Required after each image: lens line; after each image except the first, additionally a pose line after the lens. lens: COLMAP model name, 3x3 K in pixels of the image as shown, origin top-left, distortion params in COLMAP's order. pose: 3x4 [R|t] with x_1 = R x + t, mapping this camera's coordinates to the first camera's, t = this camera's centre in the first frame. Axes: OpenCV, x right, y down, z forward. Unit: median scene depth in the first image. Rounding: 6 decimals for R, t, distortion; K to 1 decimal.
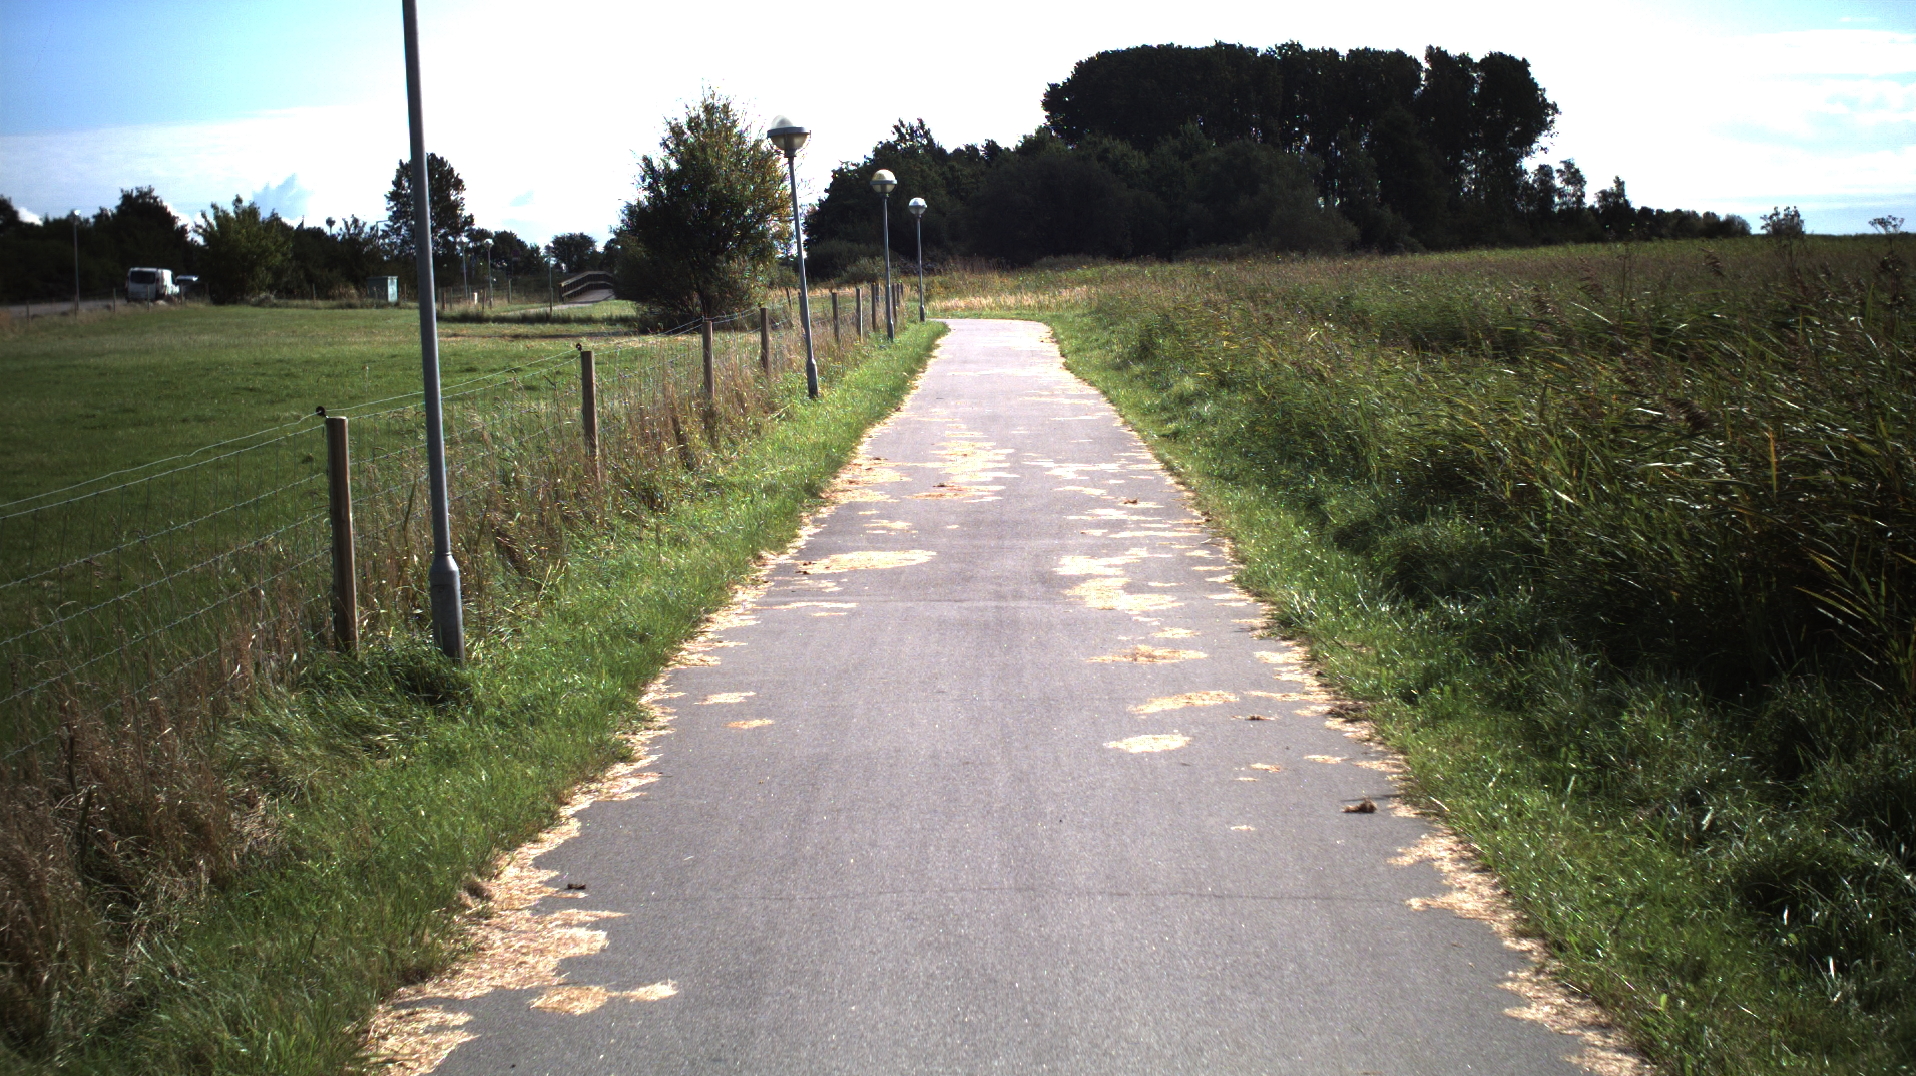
lens RADIAL K [[3401.0, 0, 958.0], [0, 3401.0, 538.0], [0, 0, 1]] dist [-0.322752, 0.555979]
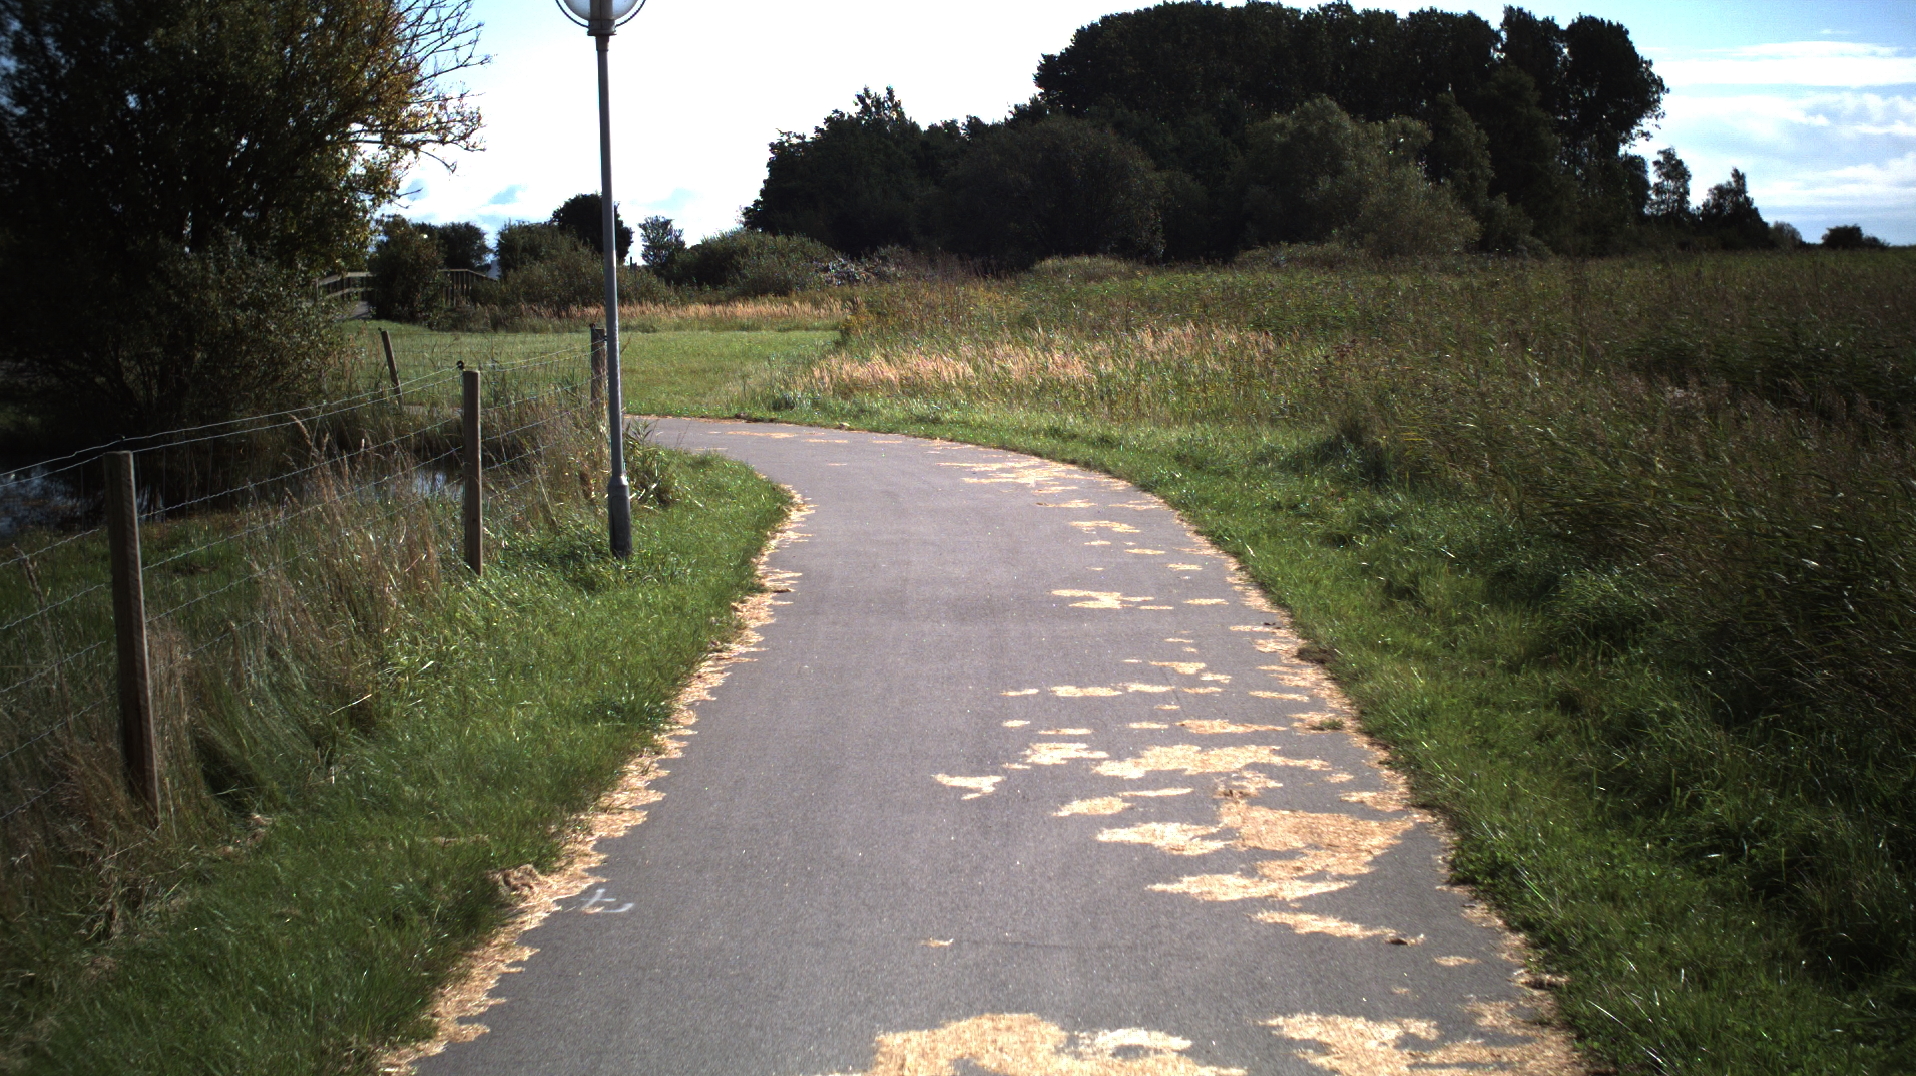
lens RADIAL K [[3401.0, 0, 958.0], [0, 3401.0, 538.0], [0, 0, 1]] dist [-0.322752, 0.555979]
pose [[0.999920, 0.011008, 0.006202, 0.002827], [-0.011005, 0.999939, -0.000630, -0.022127], [-0.006208, 0.000562, 0.999981, 0.273007]]
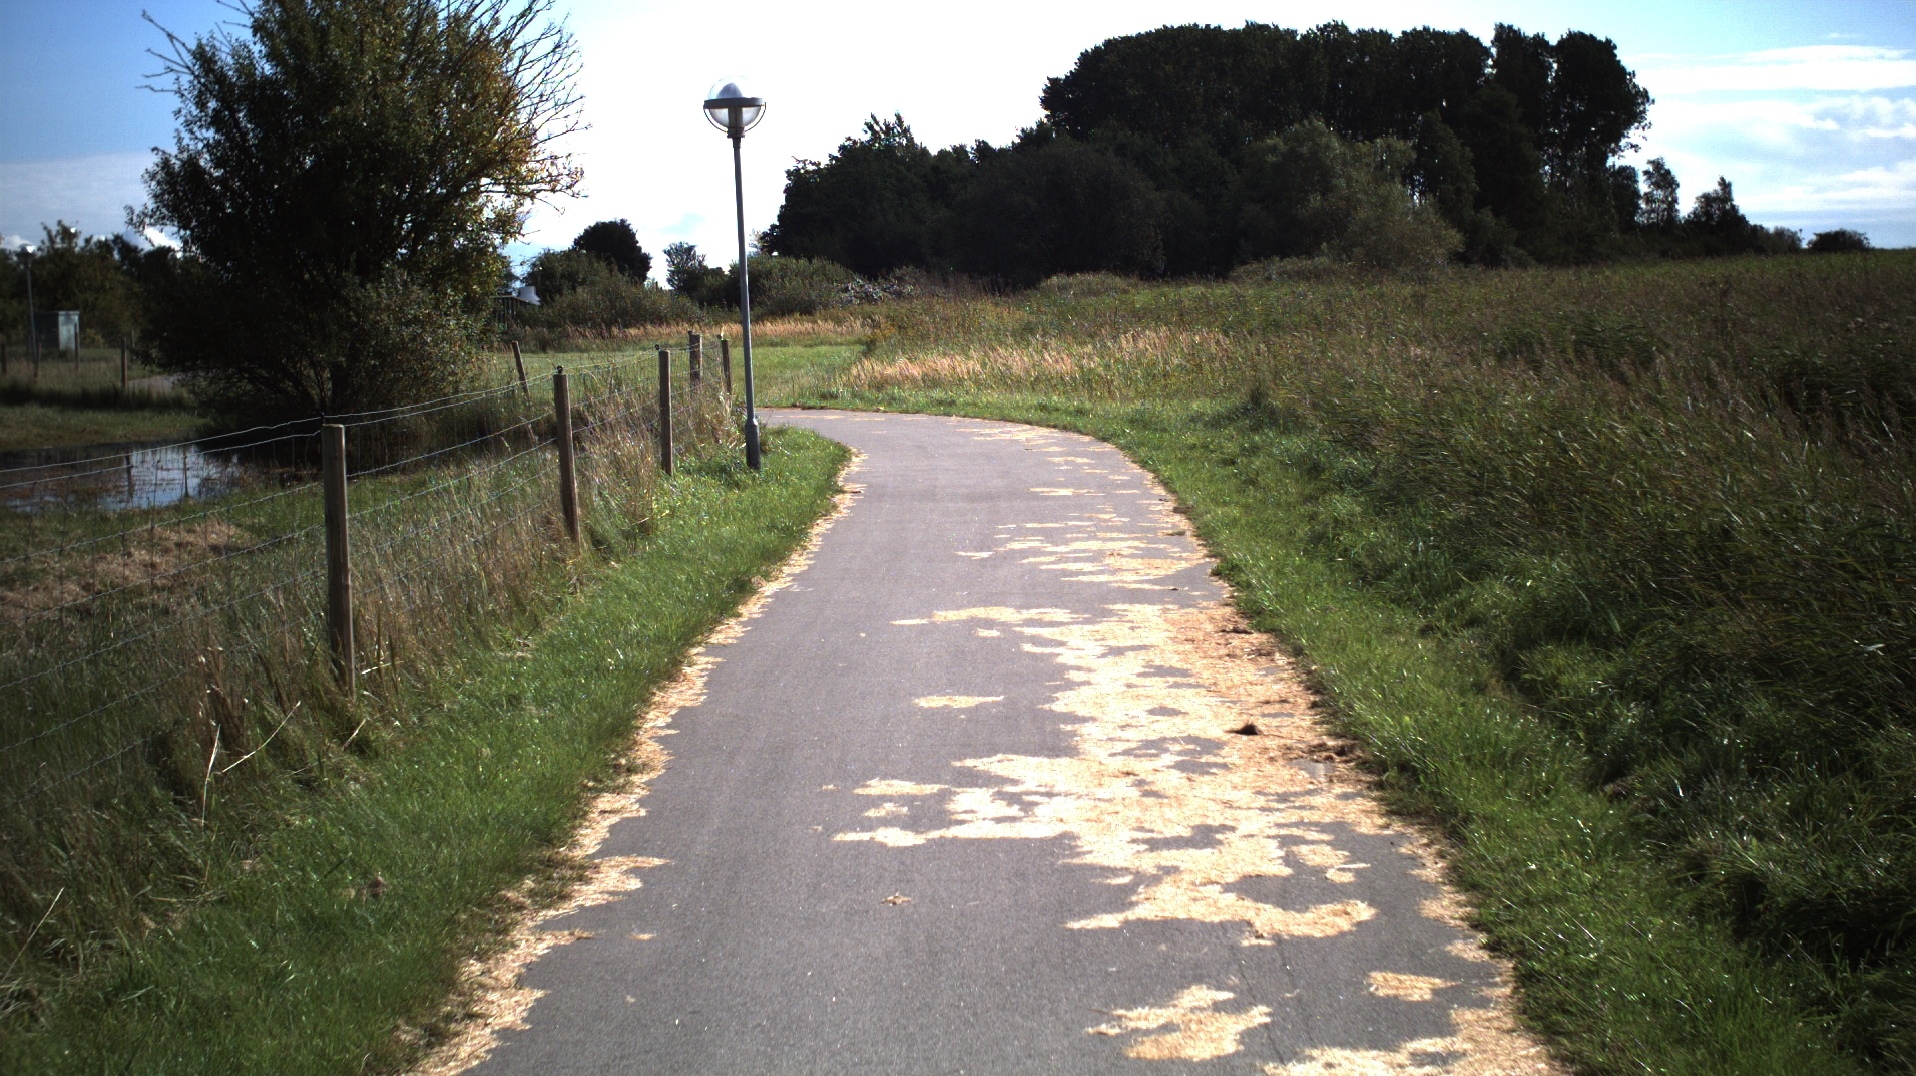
lens RADIAL K [[3401.0, 0, 958.0], [0, 3401.0, 538.0], [0, 0, 1]] dist [-0.322752, 0.555979]
pose [[0.999979, -0.006264, 0.001461, 0.002739], [0.006273, 0.999960, -0.006384, -0.018838], [-0.001421, 0.006393, 0.999979, 0.233945]]
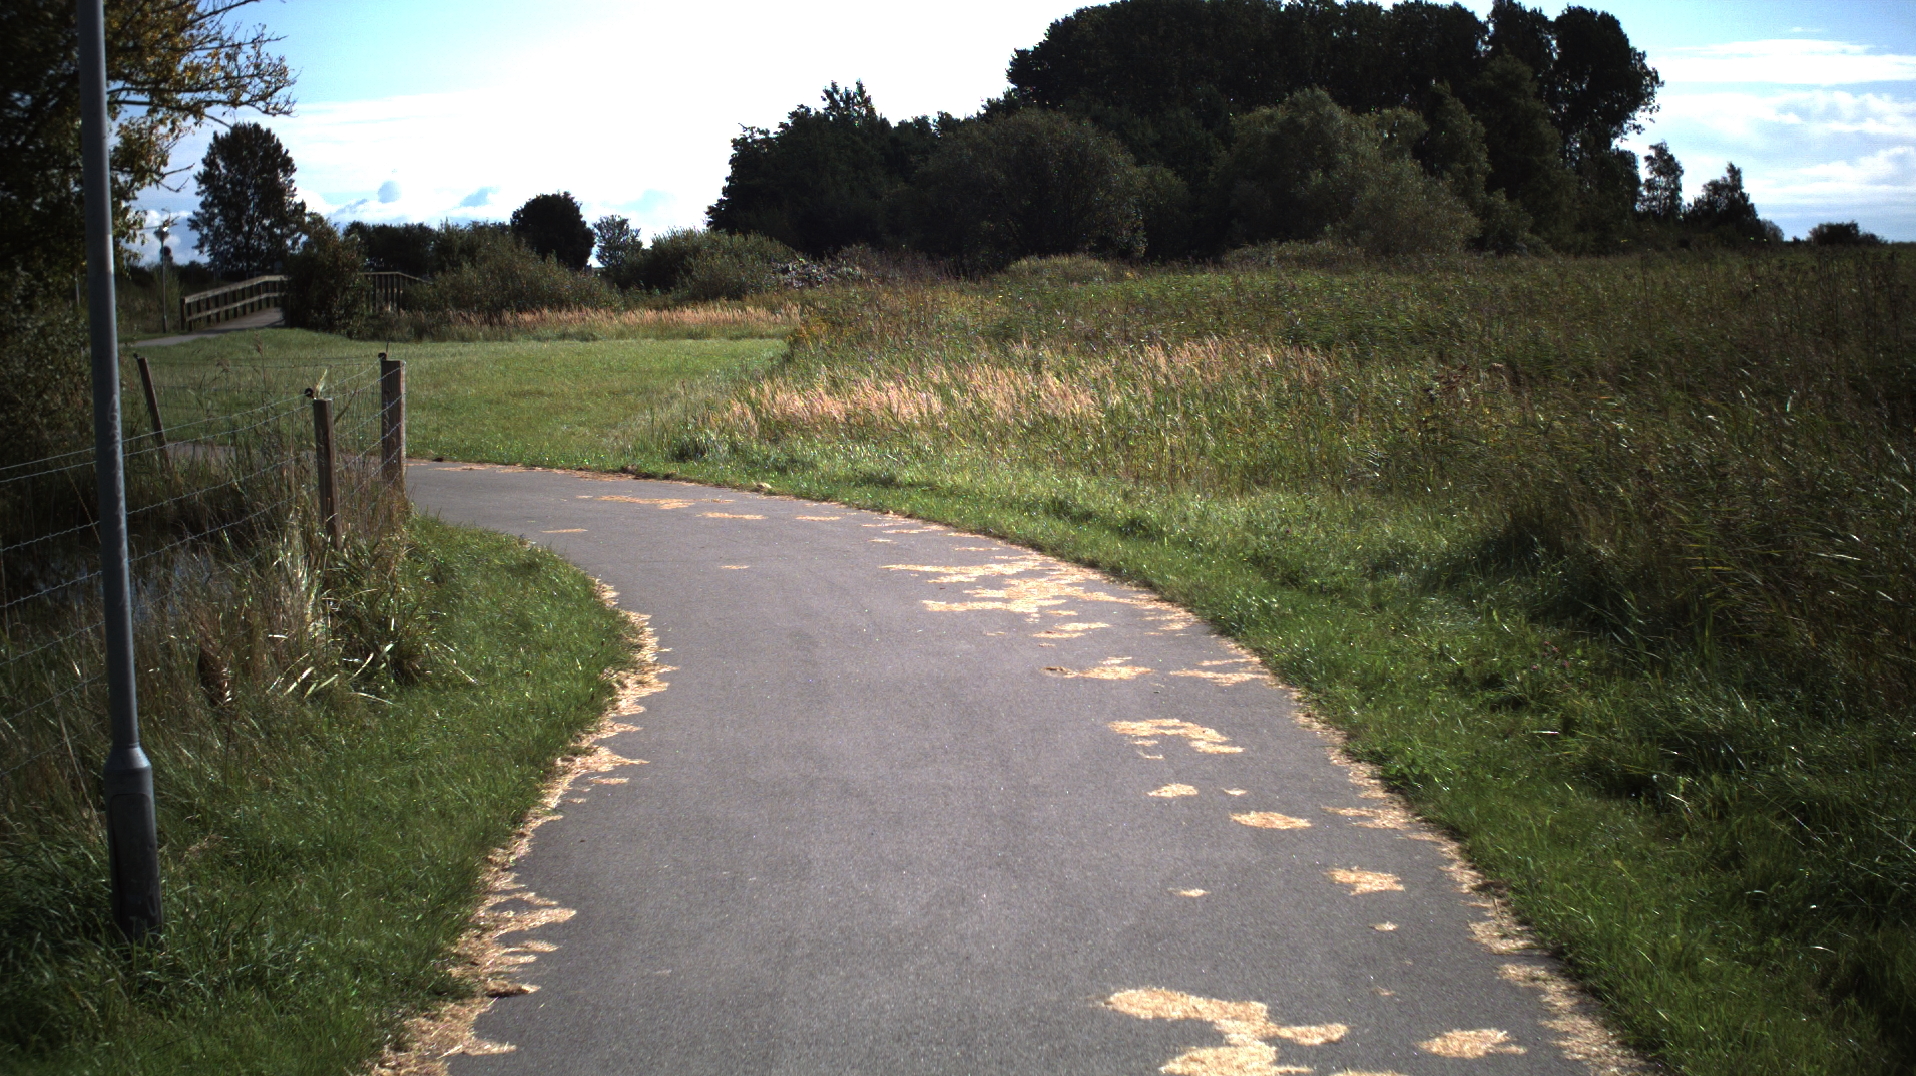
lens RADIAL K [[3401.0, 0, 958.0], [0, 3401.0, 538.0], [0, 0, 1]] dist [-0.322752, 0.555979]
pose [[0.999872, 0.007419, 0.014189, 0.003337], [-0.007407, 0.999972, -0.000887, -0.025270], [-0.014196, 0.000782, 0.999899, 0.312118]]
